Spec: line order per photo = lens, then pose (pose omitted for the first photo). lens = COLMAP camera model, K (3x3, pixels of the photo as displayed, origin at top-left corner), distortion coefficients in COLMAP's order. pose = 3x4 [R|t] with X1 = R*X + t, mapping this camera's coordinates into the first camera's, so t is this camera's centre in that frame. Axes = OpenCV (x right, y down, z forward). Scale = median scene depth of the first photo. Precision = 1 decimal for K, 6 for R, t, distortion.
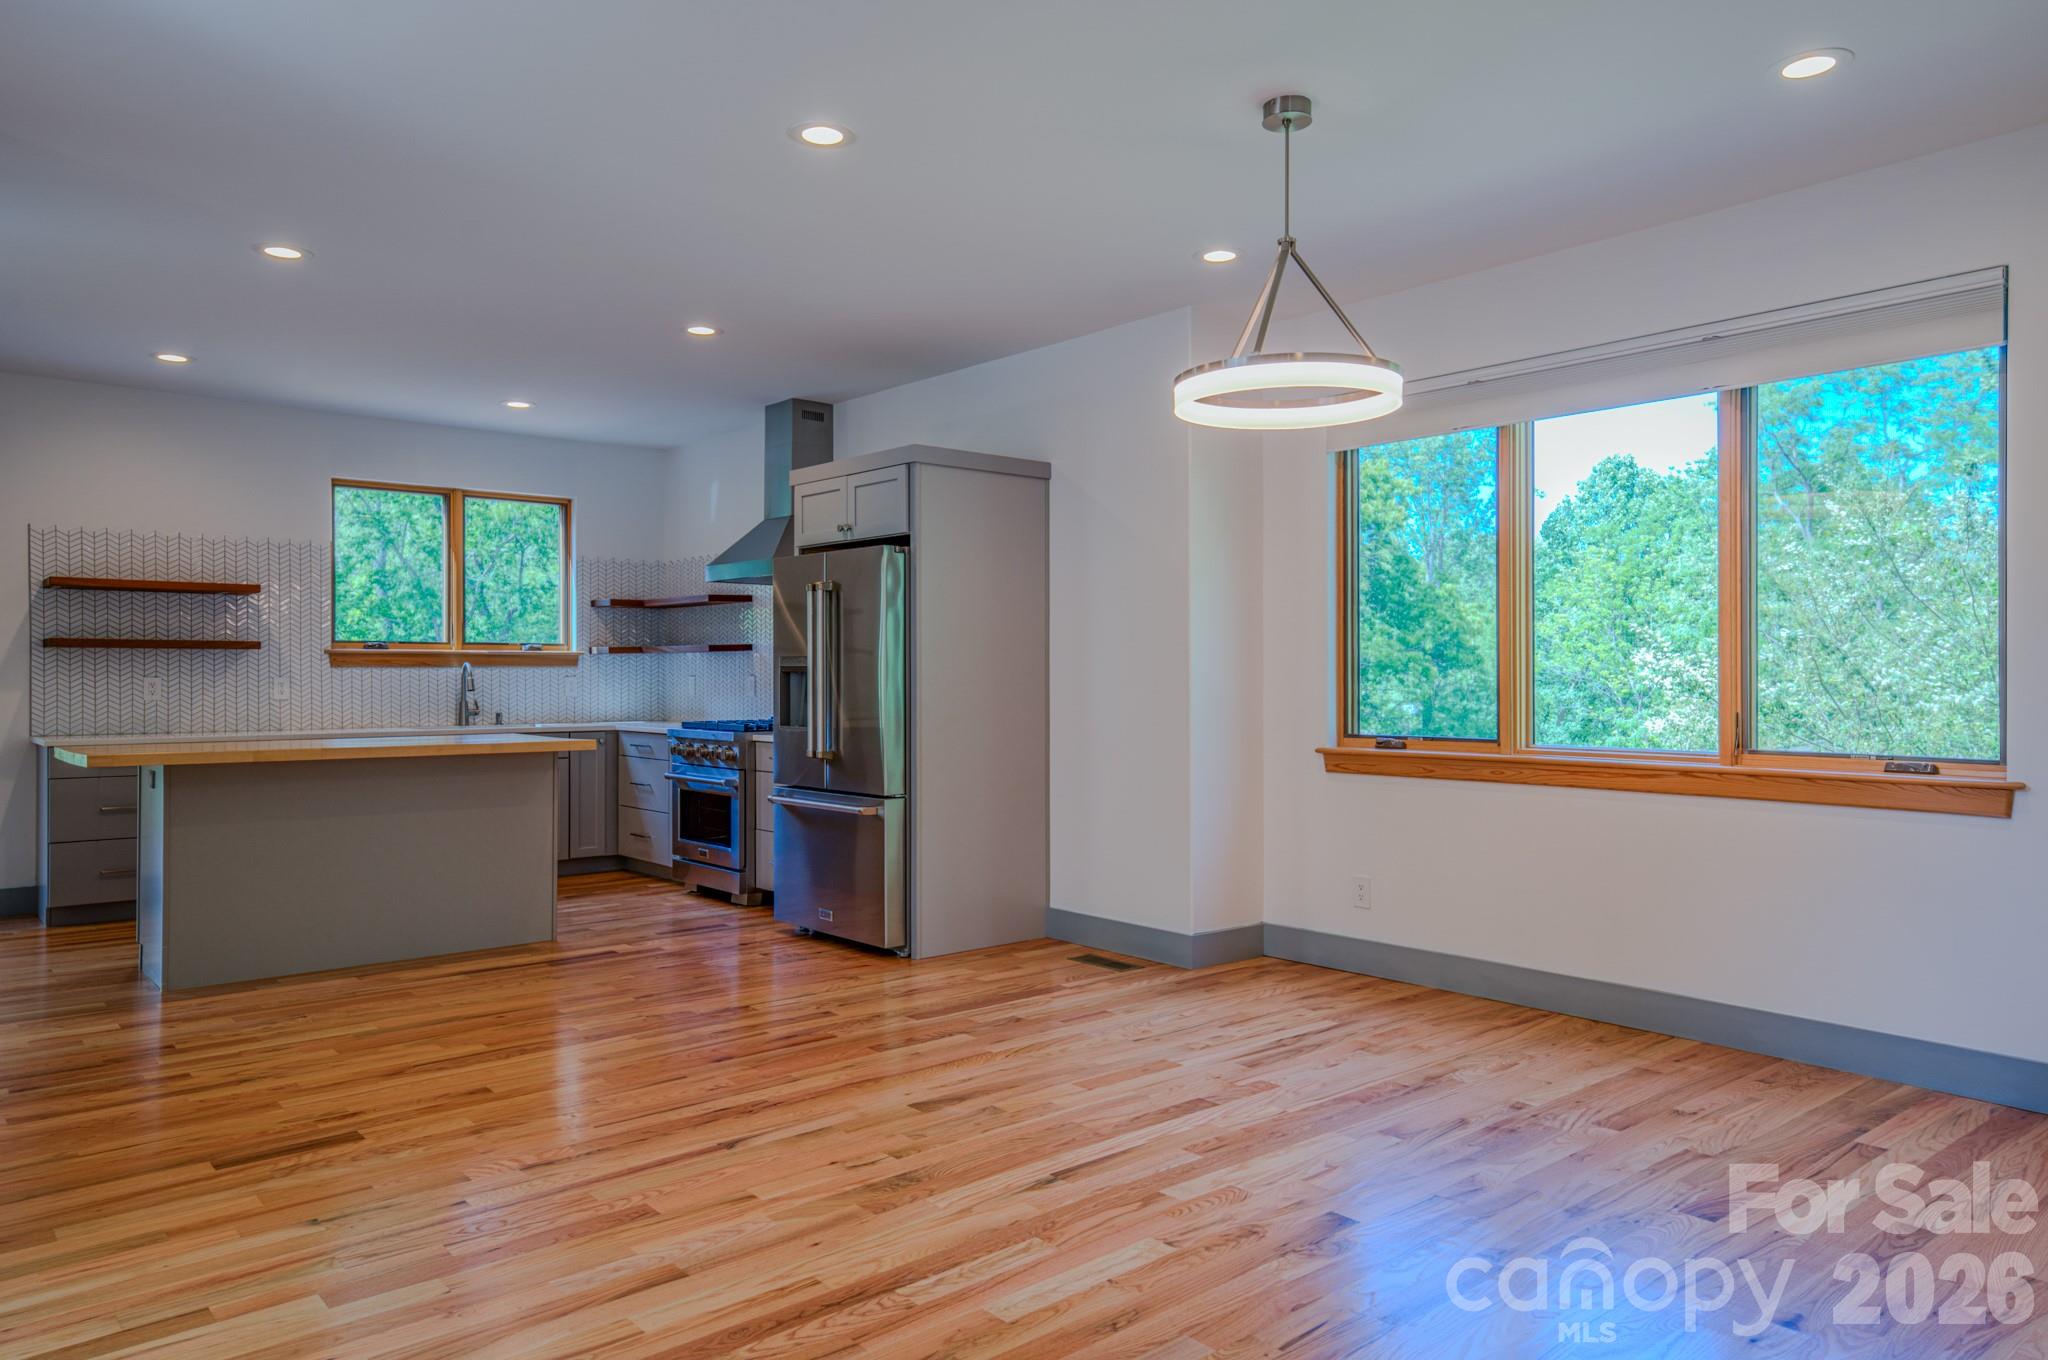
lens RADIAL K [[1333.8, 0, 1024.0], [0, 1333.8, 680.0], [0, 0, 1]] dist [0.030462, -0.000145]
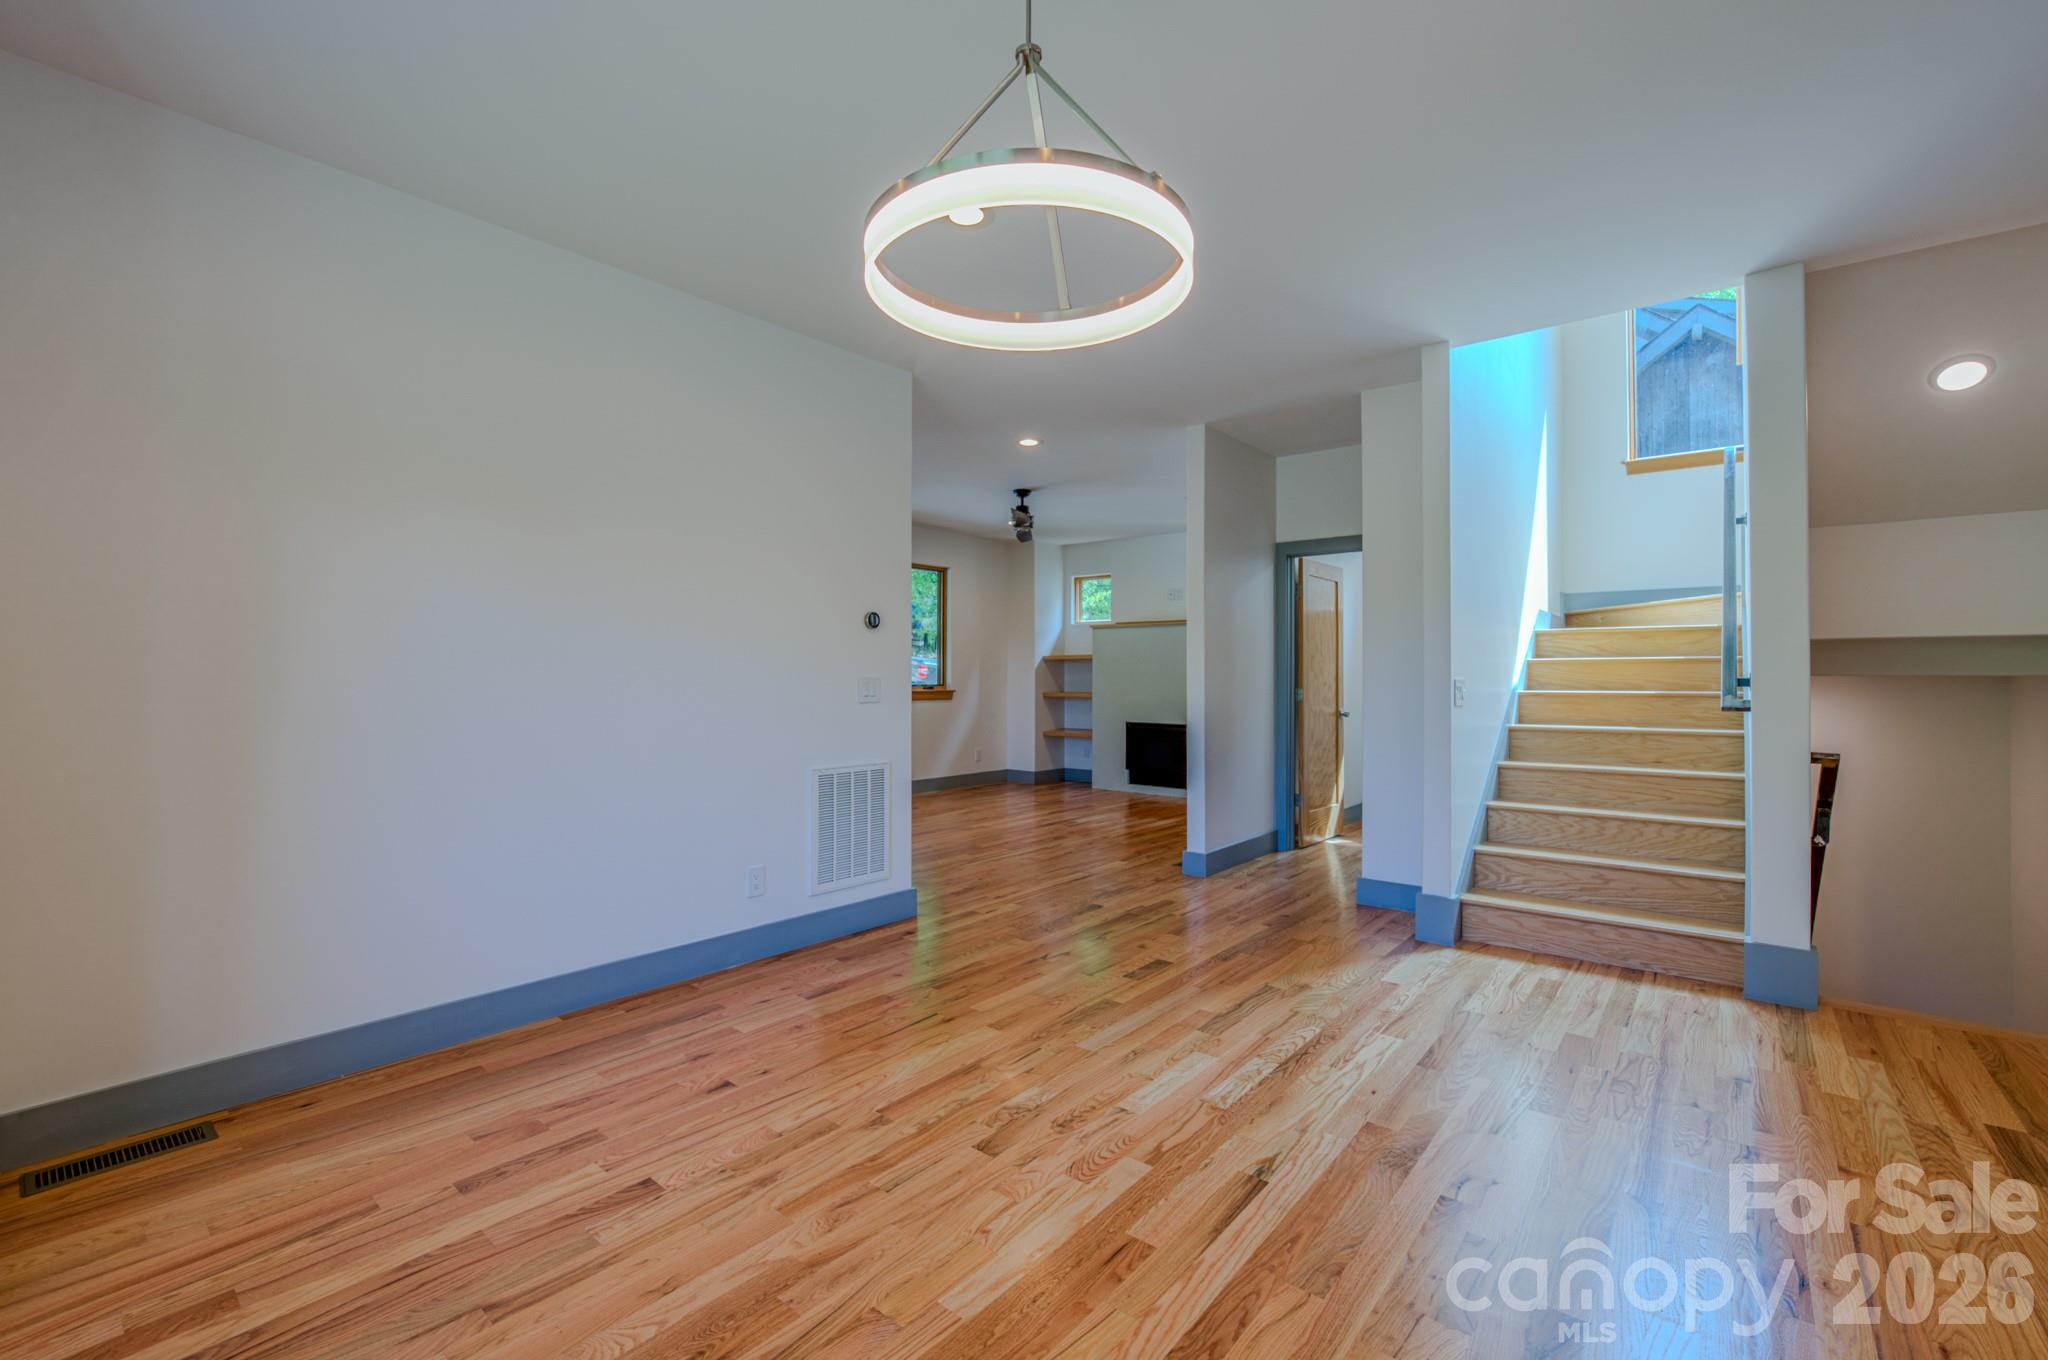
lens RADIAL K [[875.2, 0, 1024.0], [0, 875.2, 680.0], [0, 0, 1]] dist [-0.018823, 0.000138]
pose [[-0.986051, 0.000242, -0.166442, 0.222735], [-0.001092, 0.999968, 0.007926, -0.004114], [0.166439, 0.007997, -0.986019, 1.173916]]
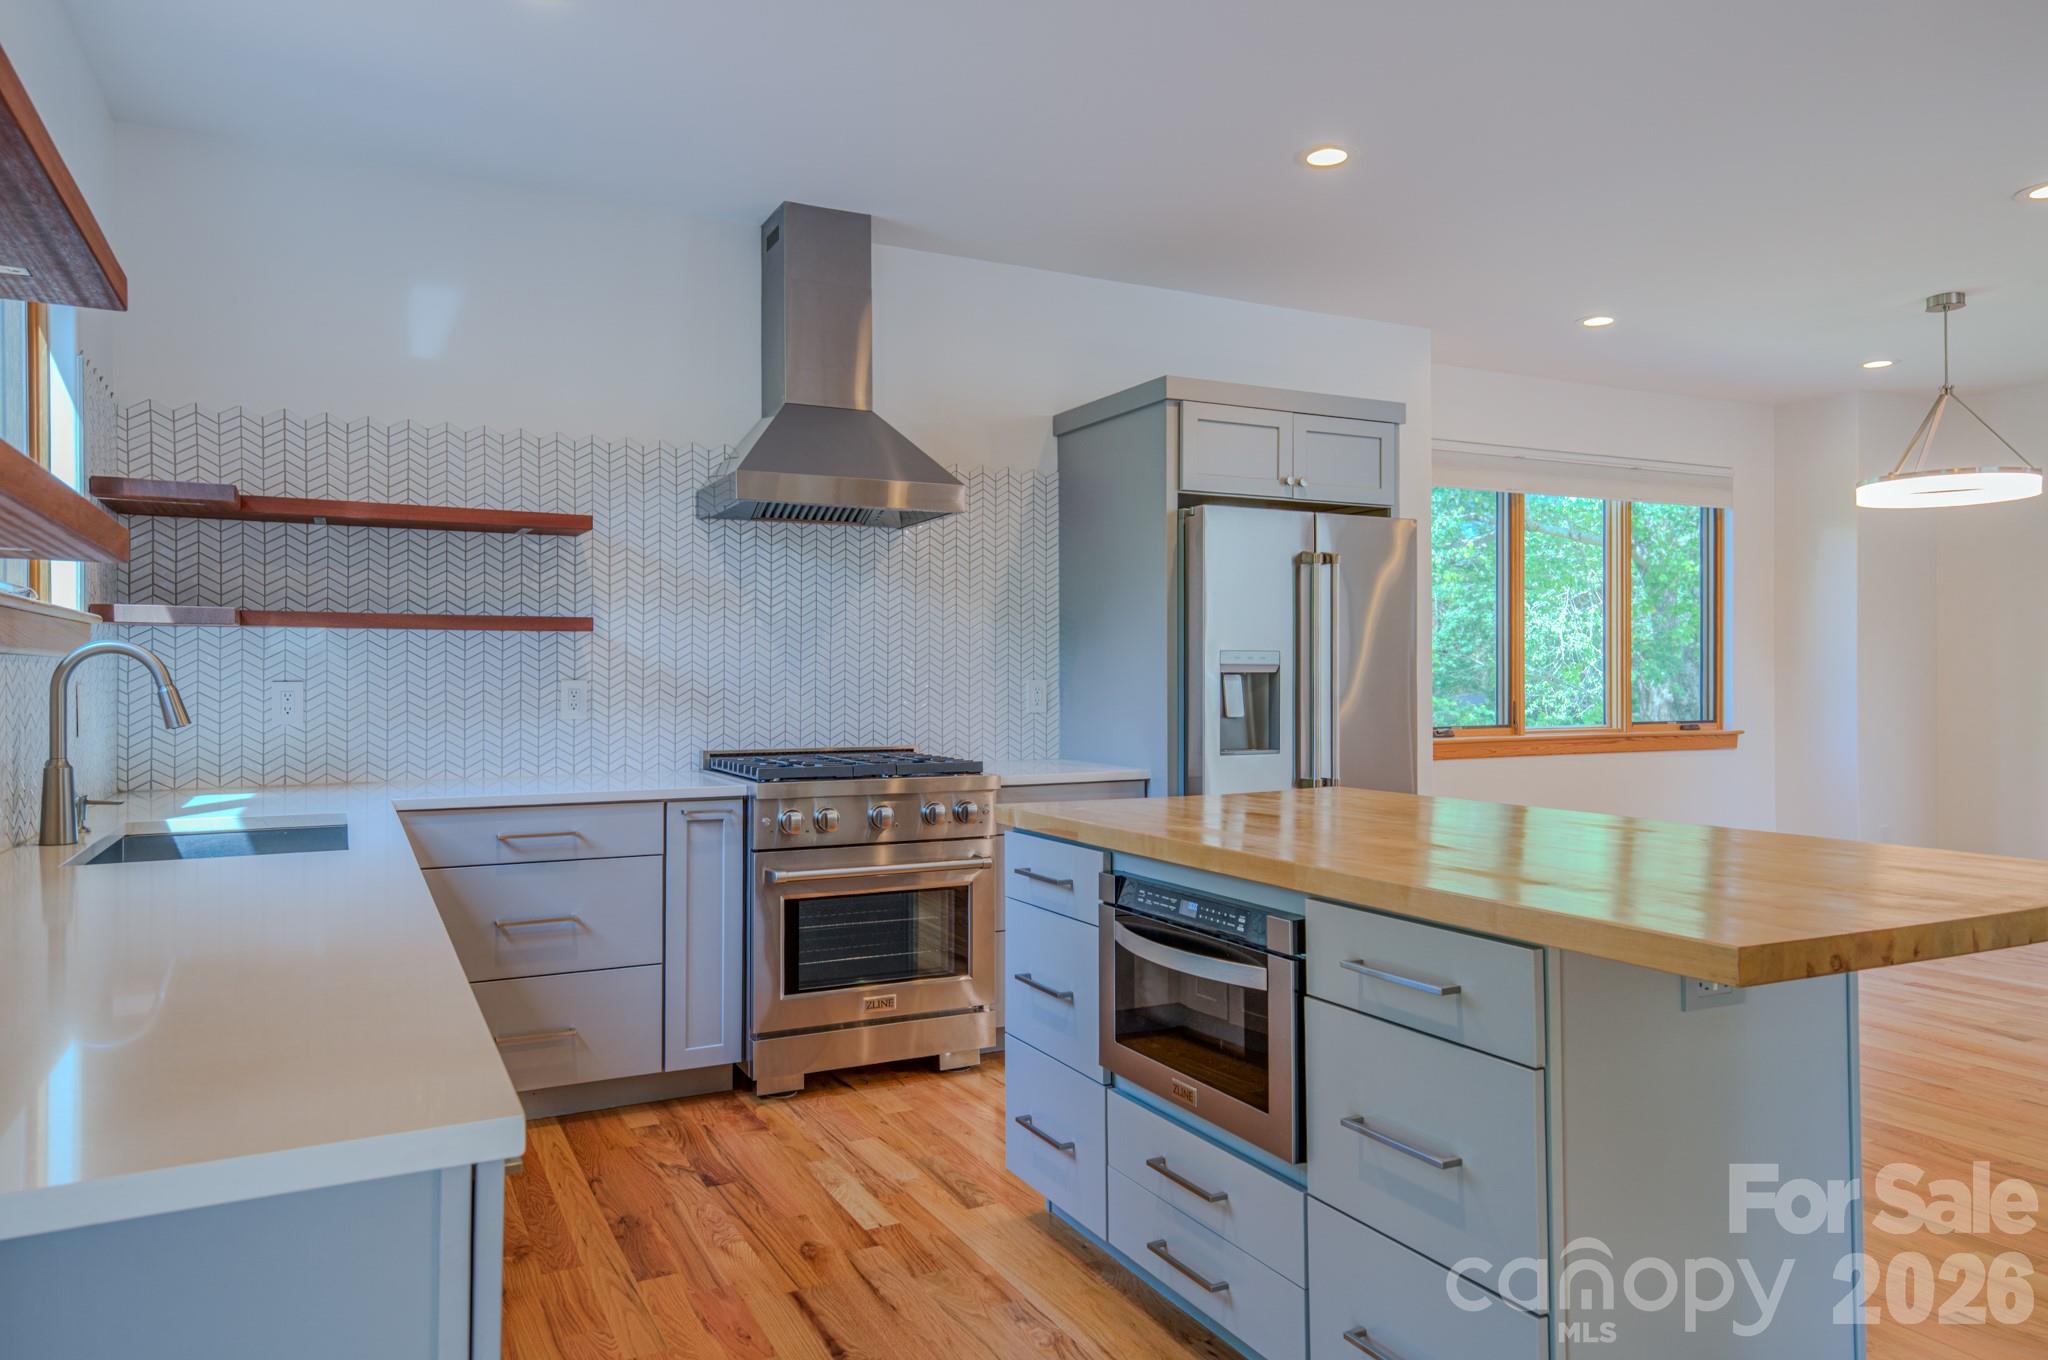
lens RADIAL K [[1333.8, 0, 1024.0], [0, 1333.8, 680.0], [0, 0, 1]] dist [0.030462, -0.000145]
pose [[0.240603, -0.001014, 0.970623, -1.261612], [0.006348, 0.999980, -0.000529, -0.002933], [-0.970603, 0.006289, 0.240605, 1.353374]]
